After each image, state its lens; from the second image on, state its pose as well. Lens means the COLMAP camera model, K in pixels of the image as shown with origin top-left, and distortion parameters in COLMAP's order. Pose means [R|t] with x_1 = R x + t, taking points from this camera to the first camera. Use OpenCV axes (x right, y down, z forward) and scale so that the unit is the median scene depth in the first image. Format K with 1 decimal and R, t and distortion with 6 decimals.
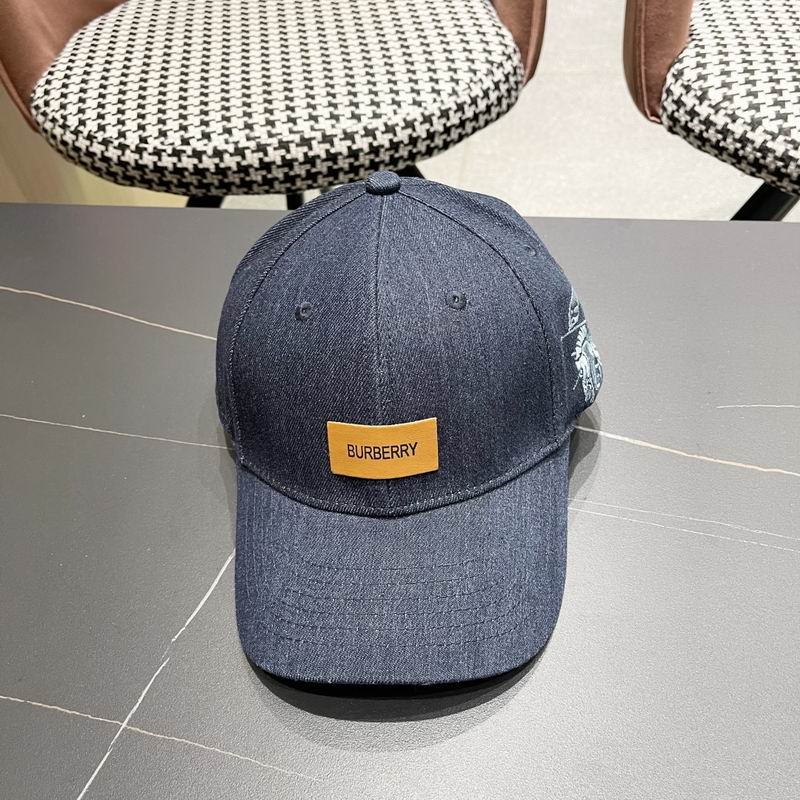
lens RADIAL K [[842.4, 0, 398.2], [0, 842.4, 402.5], [0, 0, 1]] dist [0.020568, 0.000000]
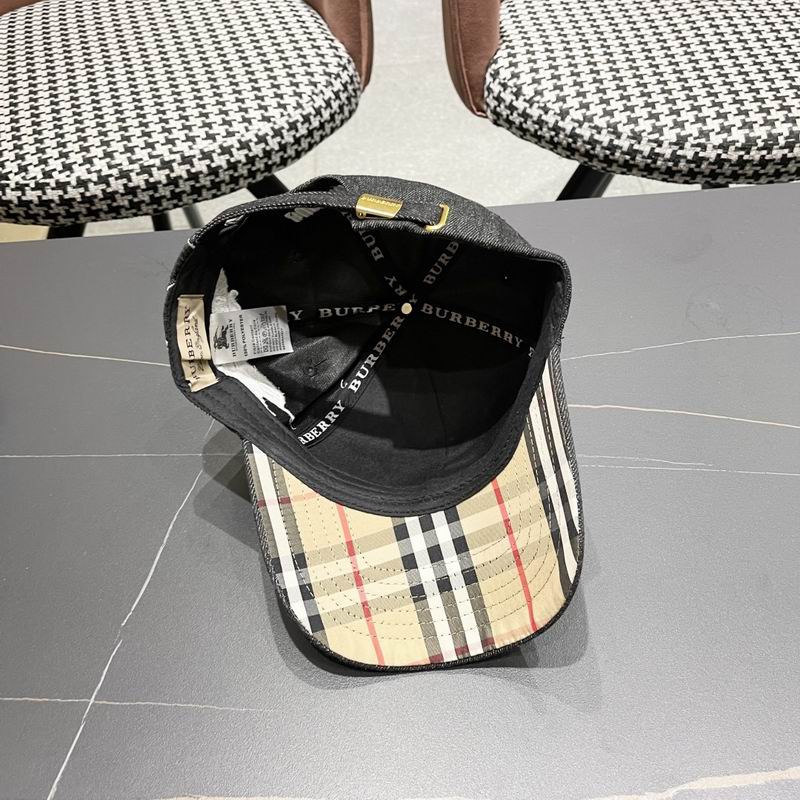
lens RADIAL K [[842.4, 0, 412.5], [0, 842.4, 405.3], [0, 0, 1]] dist [0.020568, 0.000000]
pose [[0.979070, -0.137144, 0.150376, -0.007251], [0.134501, 0.990527, 0.027659, 0.004241], [-0.152745, -0.006854, 0.988242, -0.100871]]
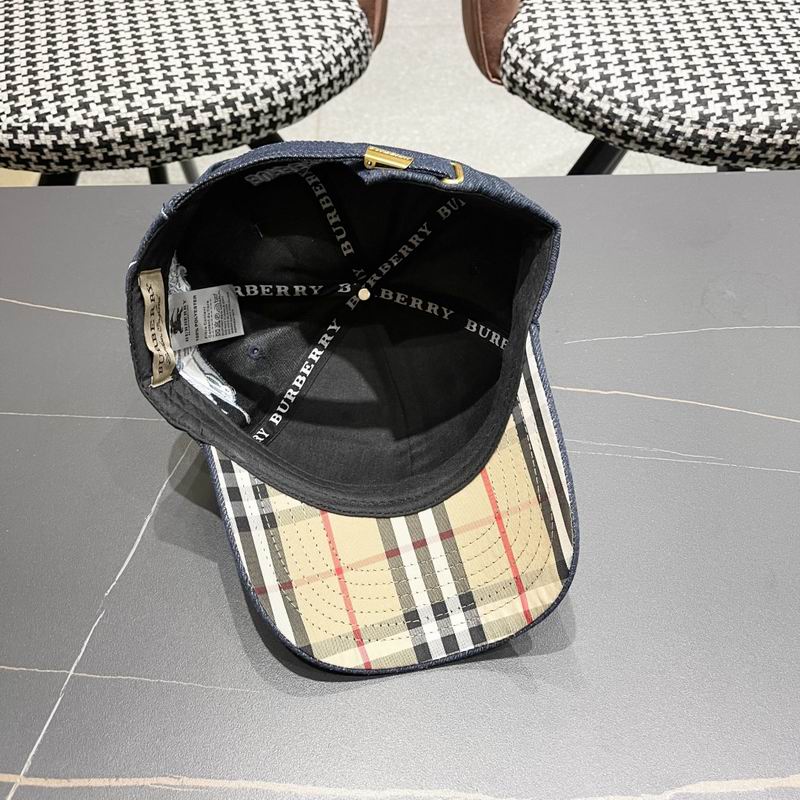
lens RADIAL K [[842.4, 0, 413.0], [0, 842.4, 412.9], [0, 0, 1]] dist [0.020568, 0.000000]
pose [[0.982460, -0.093648, 0.161254, -0.015492], [0.082975, 0.993968, 0.071708, 0.000263], [-0.166997, -0.057070, 0.984304, -0.072187]]
